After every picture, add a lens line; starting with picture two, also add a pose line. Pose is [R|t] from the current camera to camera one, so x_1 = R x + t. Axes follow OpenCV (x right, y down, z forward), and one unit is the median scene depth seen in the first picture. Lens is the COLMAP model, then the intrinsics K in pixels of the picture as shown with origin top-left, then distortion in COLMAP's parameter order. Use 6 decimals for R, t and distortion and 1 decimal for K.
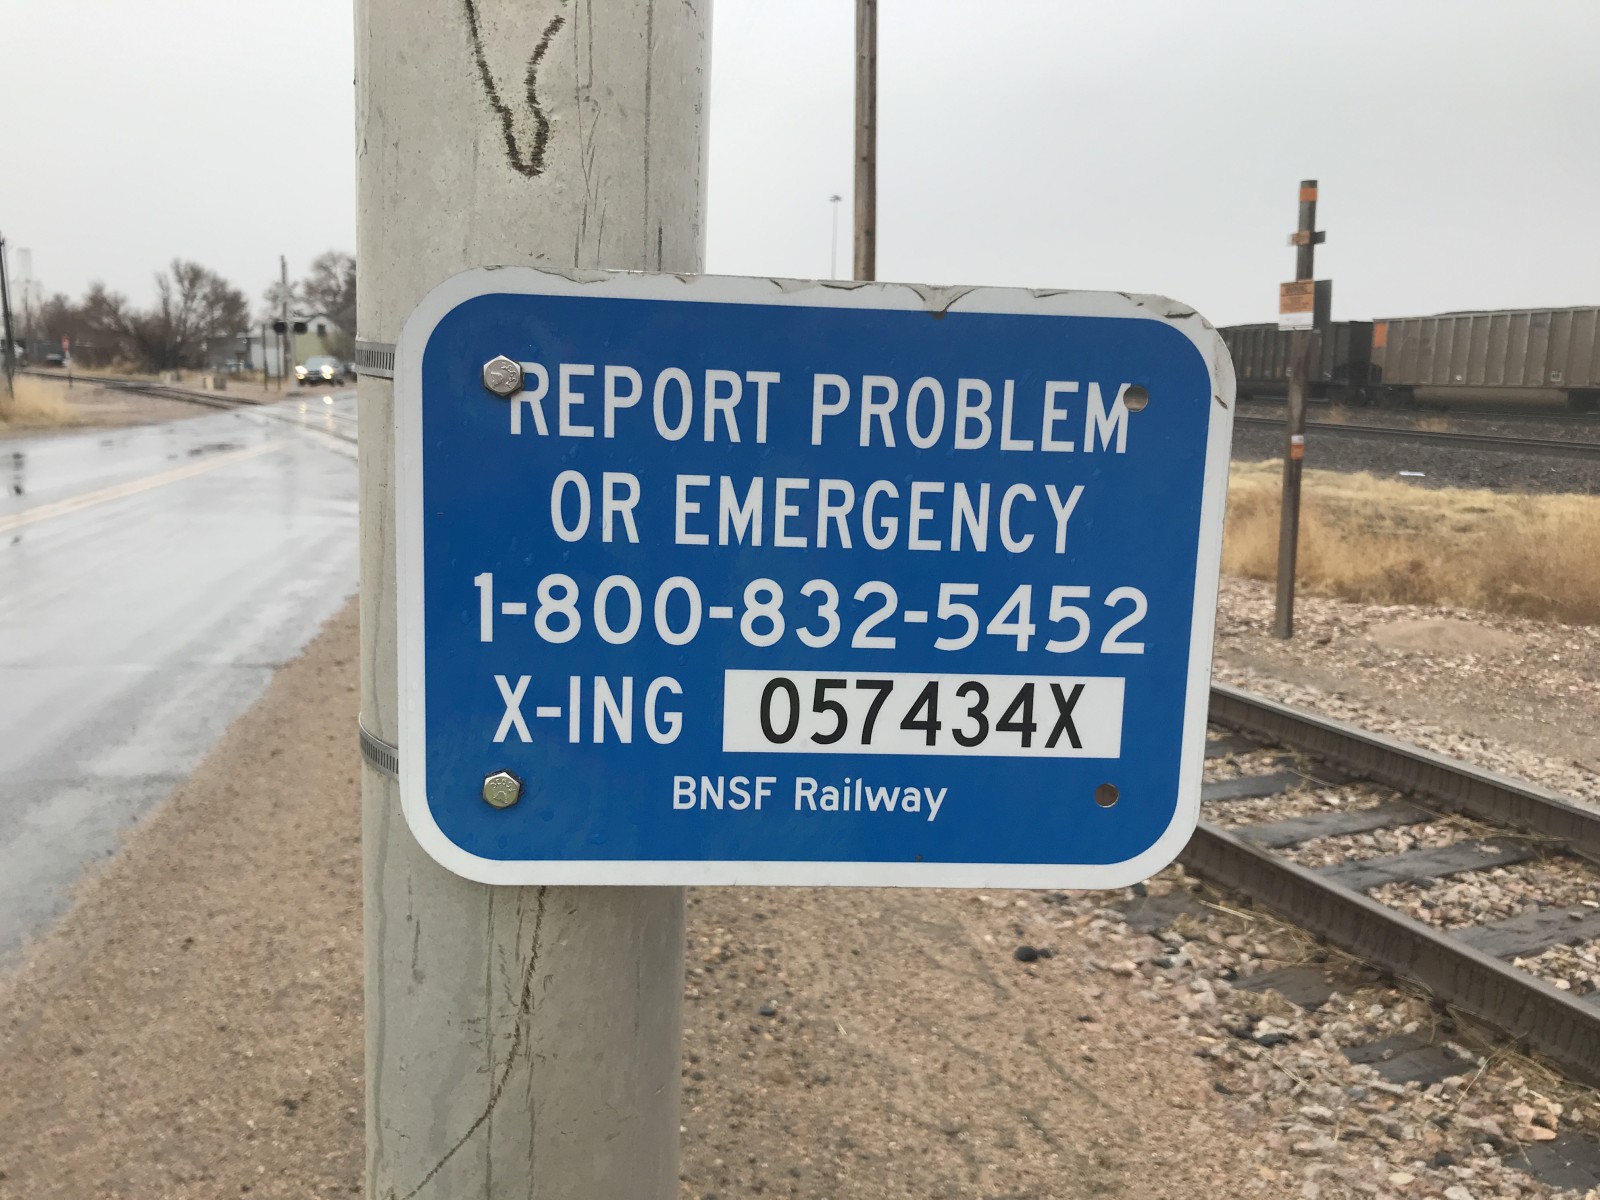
lens RADIAL K [[1356.8, 0, 796.6], [0, 1356.8, 591.1], [0, 0, 1]] dist [0.114736, -0.268933]
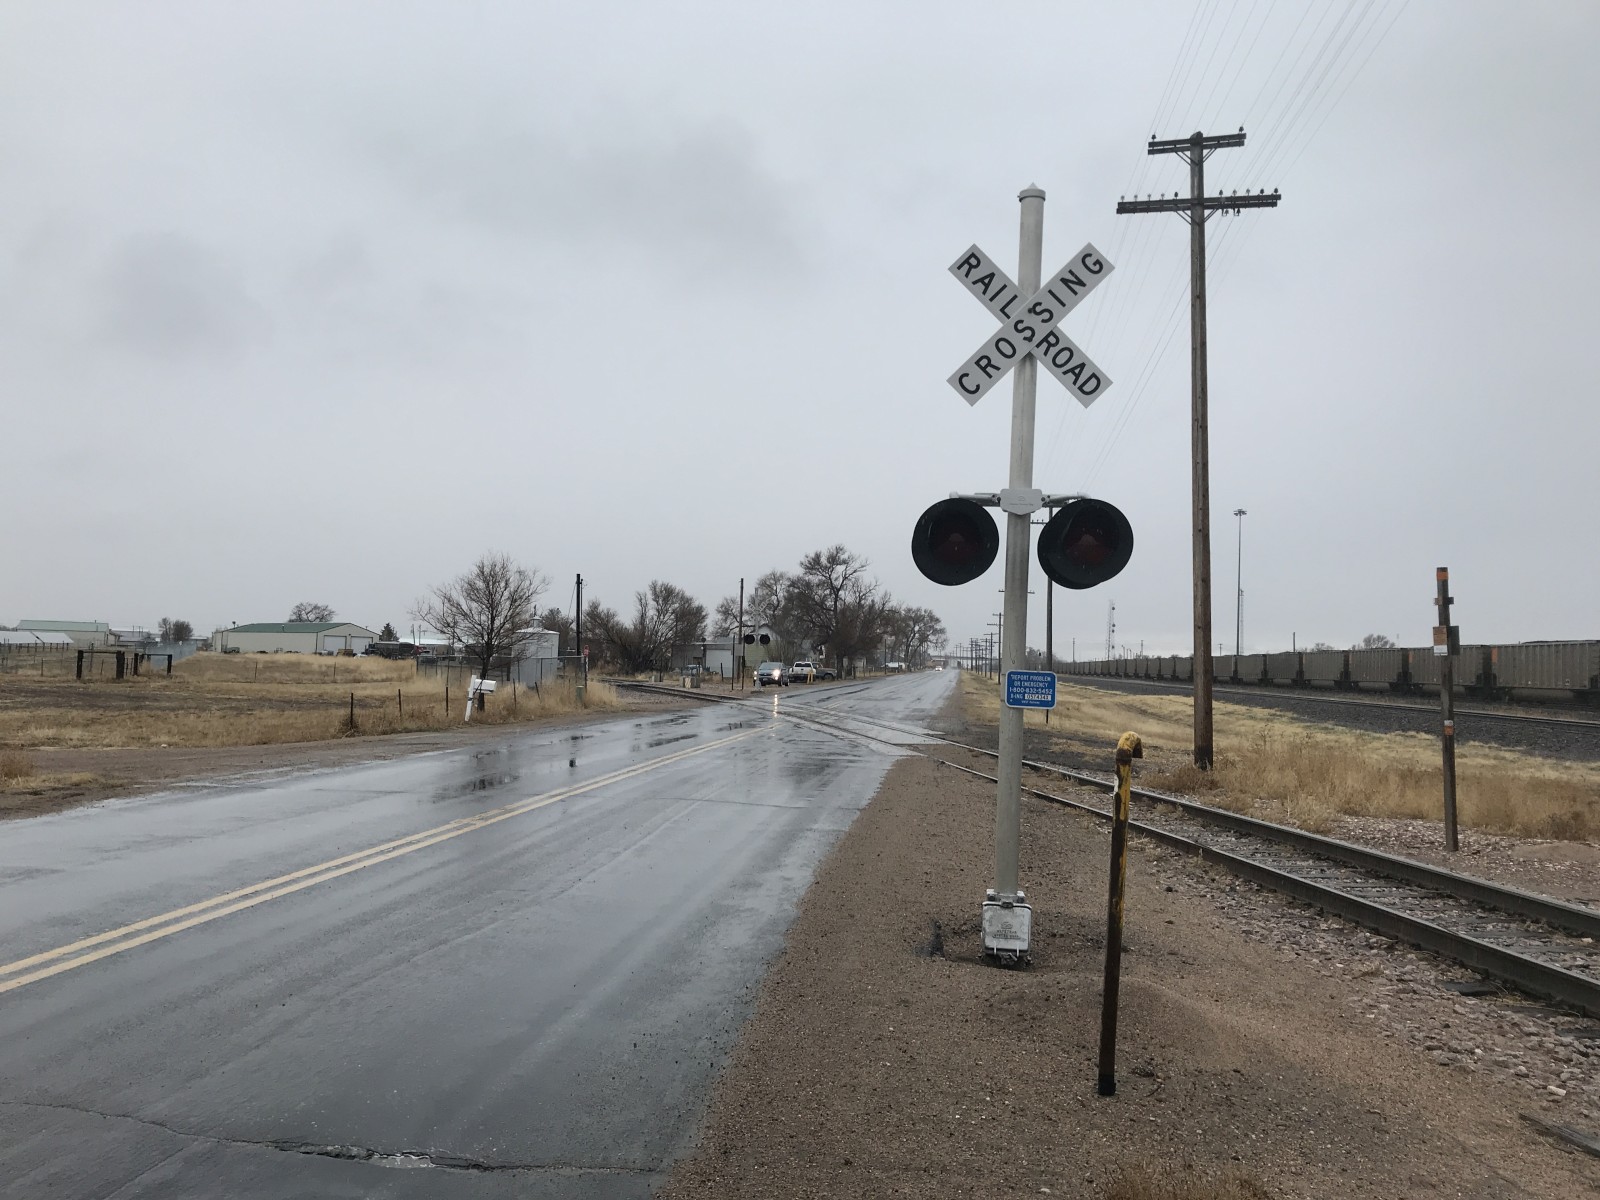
lens RADIAL K [[1349.6, 0, 788.5], [0, 1349.6, 582.6], [0, 0, 1]] dist [0.113682, -0.201745]
pose [[0.956031, -0.011728, -0.293031, 0.017963], [-0.054789, 0.974465, -0.217753, 0.021936], [0.288103, 0.224234, 0.930976, -0.136234]]
